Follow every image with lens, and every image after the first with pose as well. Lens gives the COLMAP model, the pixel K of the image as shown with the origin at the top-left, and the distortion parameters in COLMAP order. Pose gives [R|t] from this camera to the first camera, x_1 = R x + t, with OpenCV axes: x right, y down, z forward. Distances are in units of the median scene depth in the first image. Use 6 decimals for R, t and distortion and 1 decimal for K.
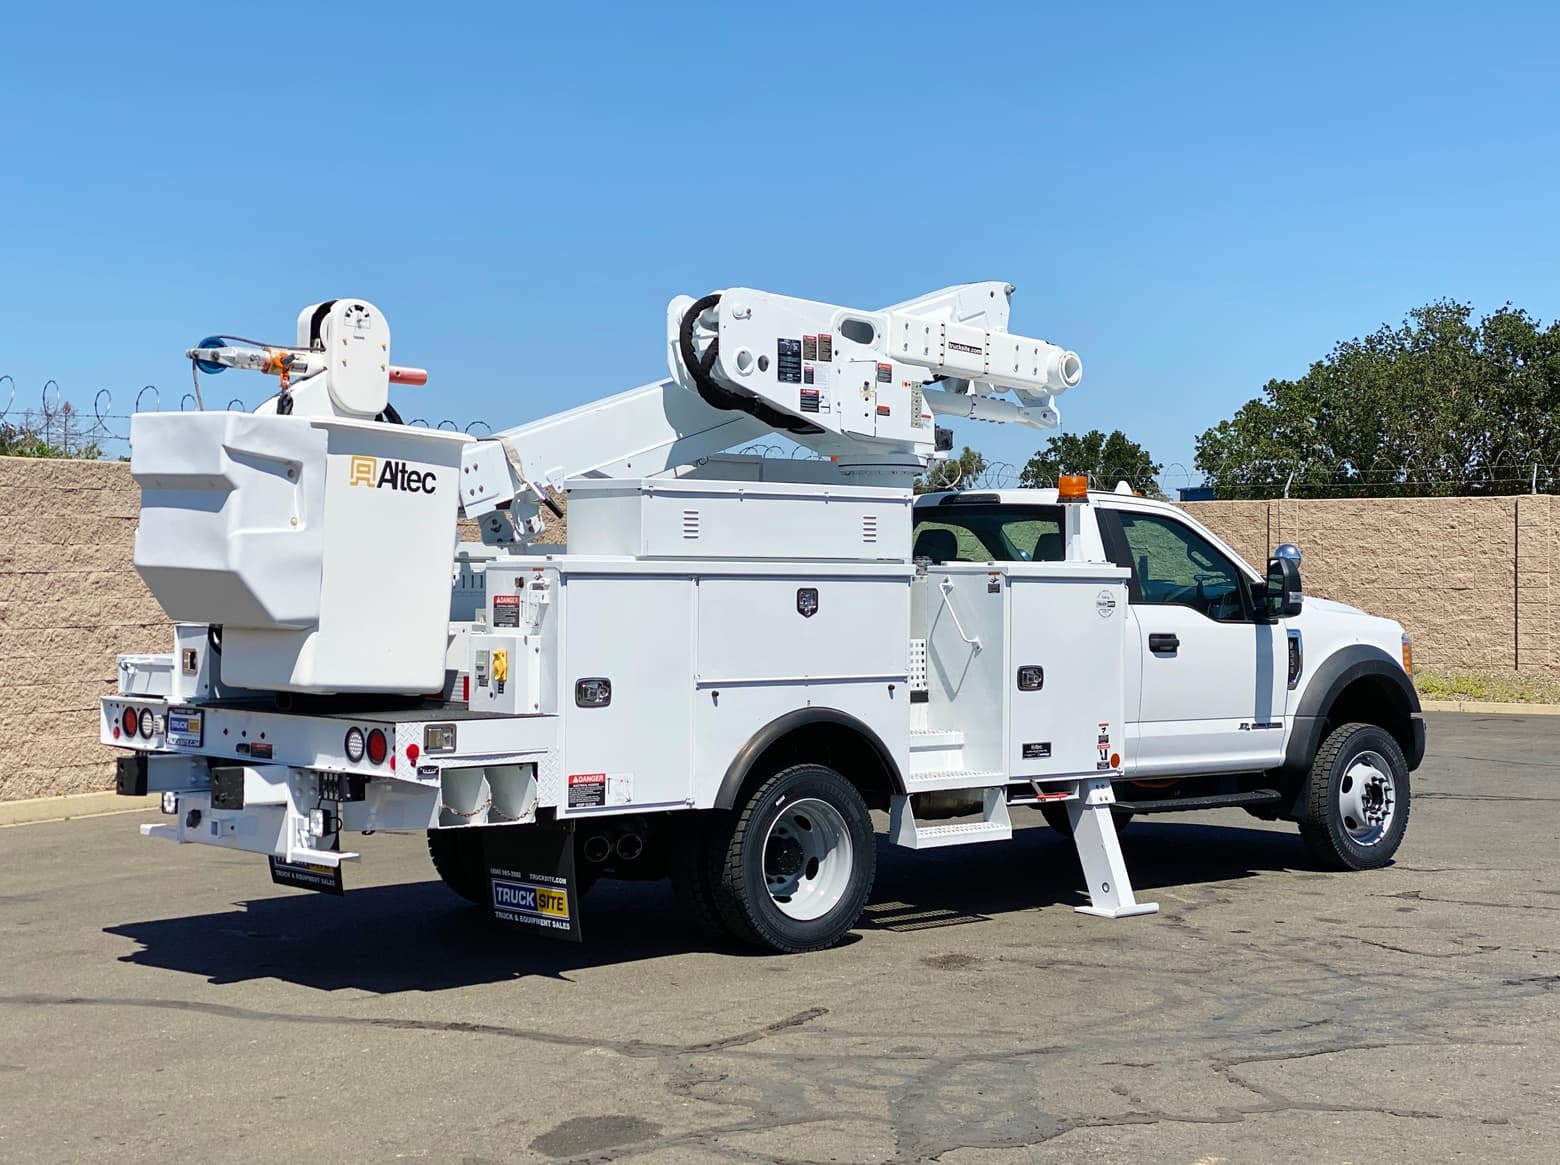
lens RADIAL K [[2356.4, 0, 780.0], [0, 2356.4, 582.5], [0, 0, 1]] dist [0.021952, 3.877551]
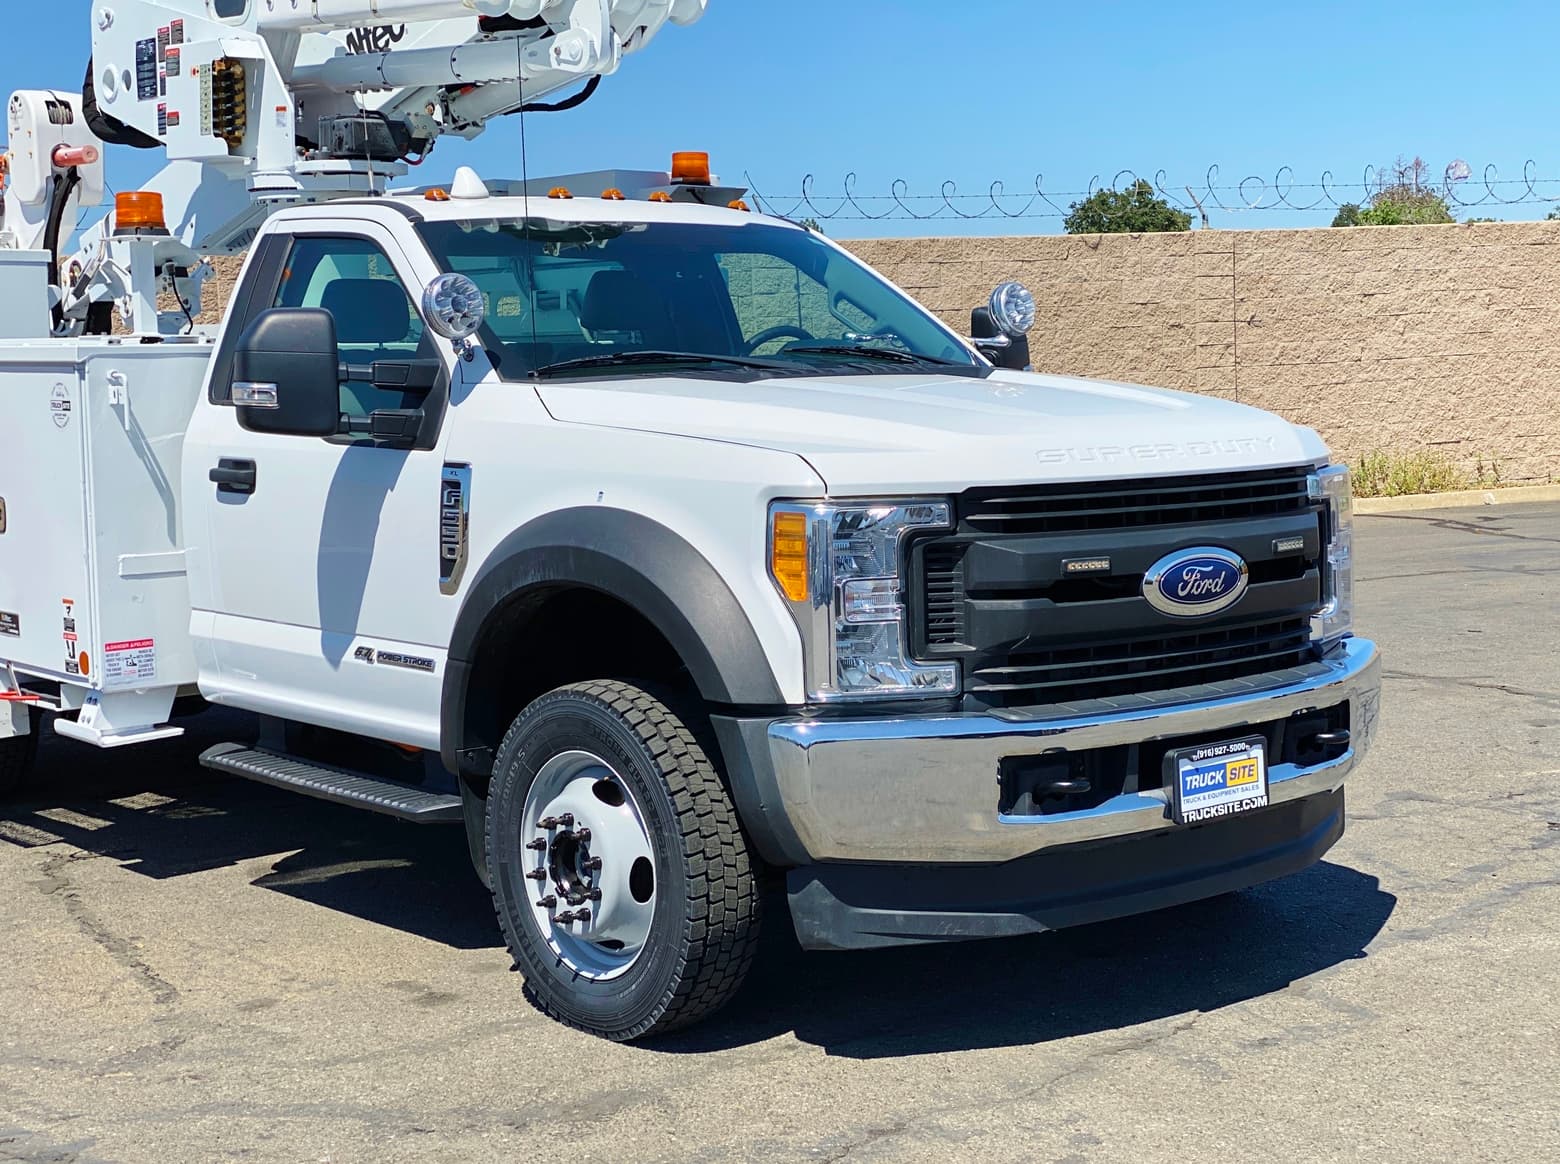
lens RADIAL K [[2376.8, 0, 780.0], [0, 2376.8, 582.0], [0, 0, 1]] dist [0.144129, -0.067446]
pose [[-0.049352, 0.088910, -0.994816, 0.787082], [0.011968, 0.996011, 0.088423, 0.002001], [0.998710, -0.007542, -0.050219, 1.273271]]
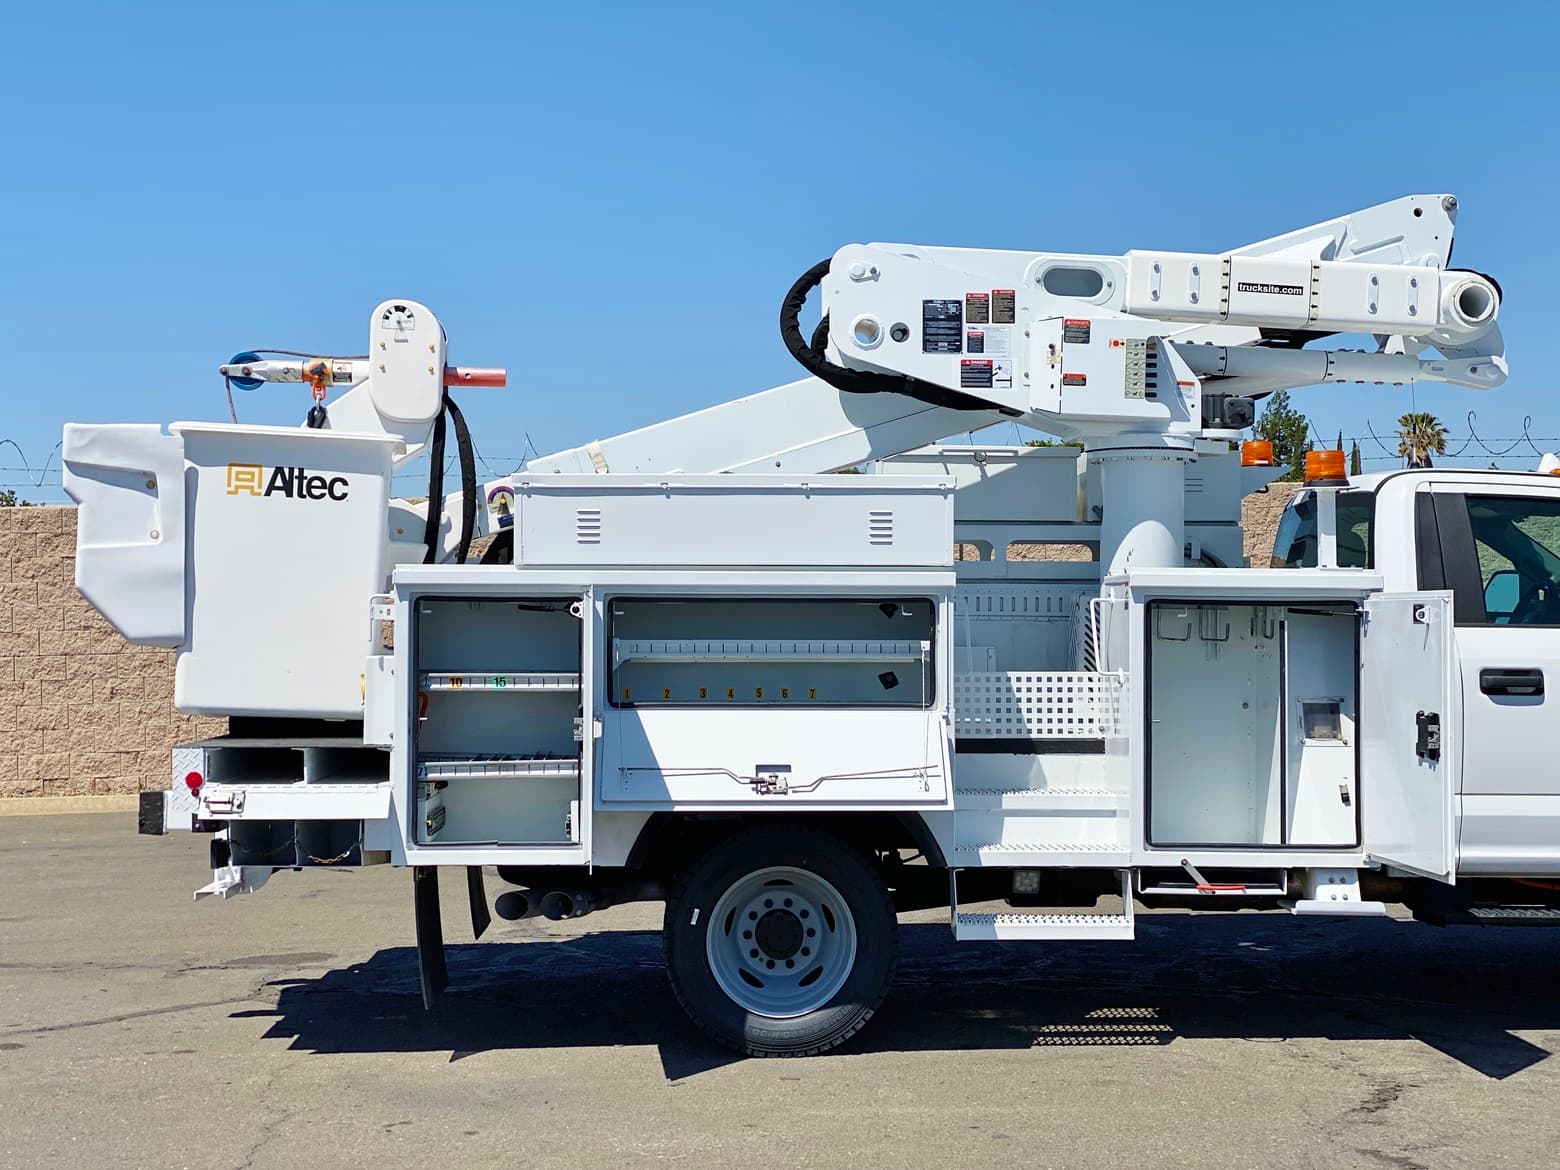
lens RADIAL K [[2322.7, 0, 780.0], [0, 2322.7, 585.0], [0, 0, 1]] dist [0.137031, -0.055471]
pose [[0.766207, -0.016324, -0.642386, 0.487803], [0.000495, 0.999692, -0.024813, 0.015075], [0.642593, 0.018694, 0.765979, 0.363917]]
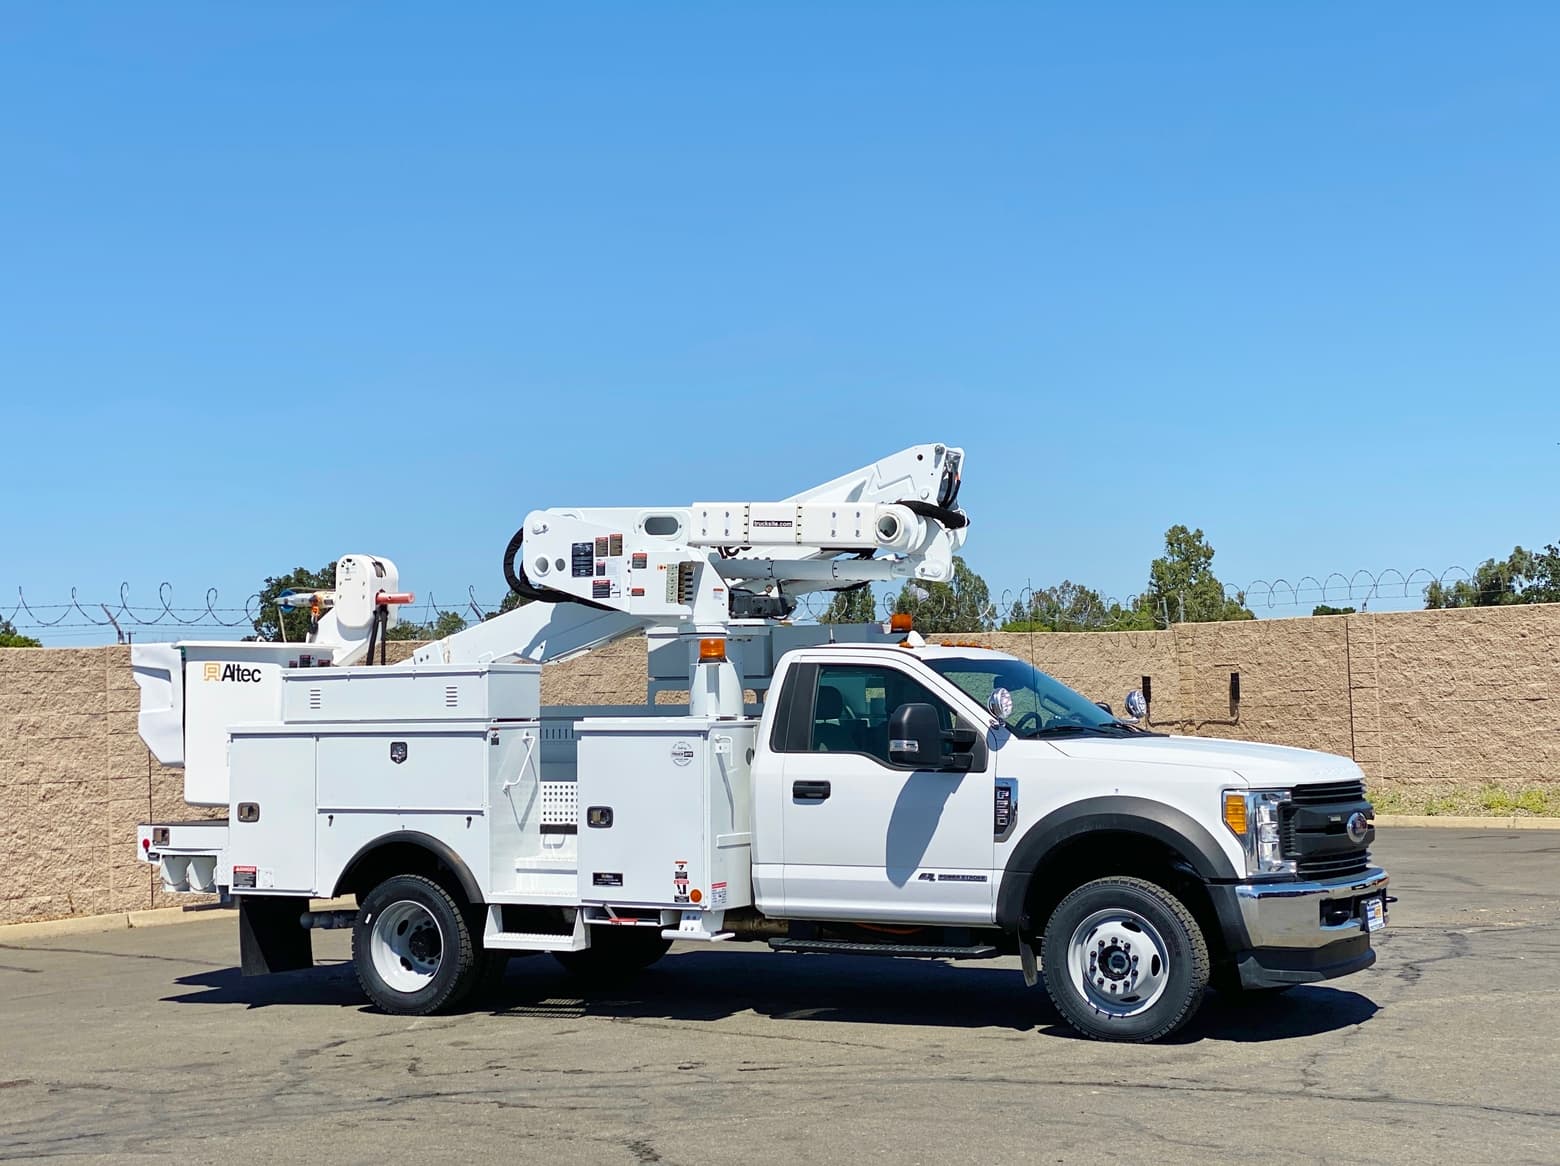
lens RADIAL K [[2410.4, 0, 780.0], [0, 2410.4, 583.0], [0, 0, 1]] dist [0.110652, 0.028858]
pose [[0.312263, -0.061548, -0.948000, 1.300645], [0.009779, 0.998054, -0.061577, -0.000850], [0.949945, 0.009958, 0.312257, 0.717760]]
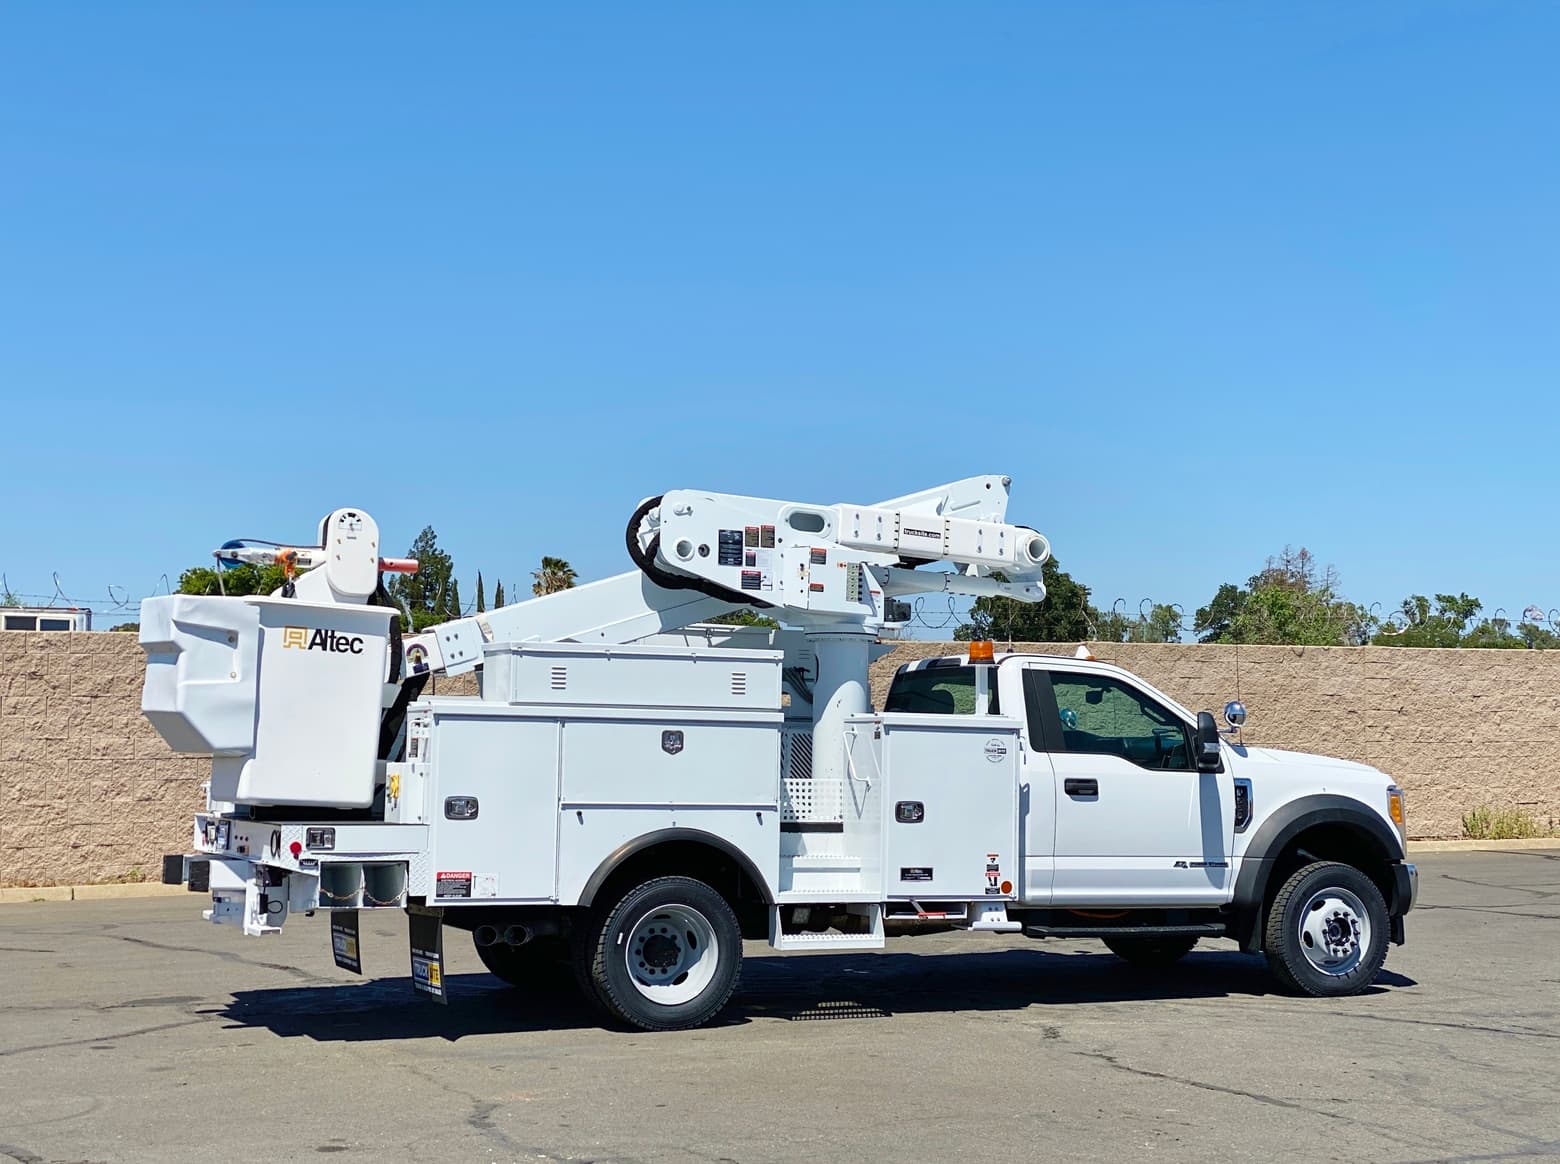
lens RADIAL K [[2376.8, 0, 780.0], [0, 2376.8, 582.0], [0, 0, 1]] dist [0.144129, -0.067446]
pose [[0.950928, -0.015608, -0.309018, 0.419472], [-0.010469, 0.996532, -0.082548, 0.025376], [0.309235, 0.081733, 0.947467, -0.157997]]
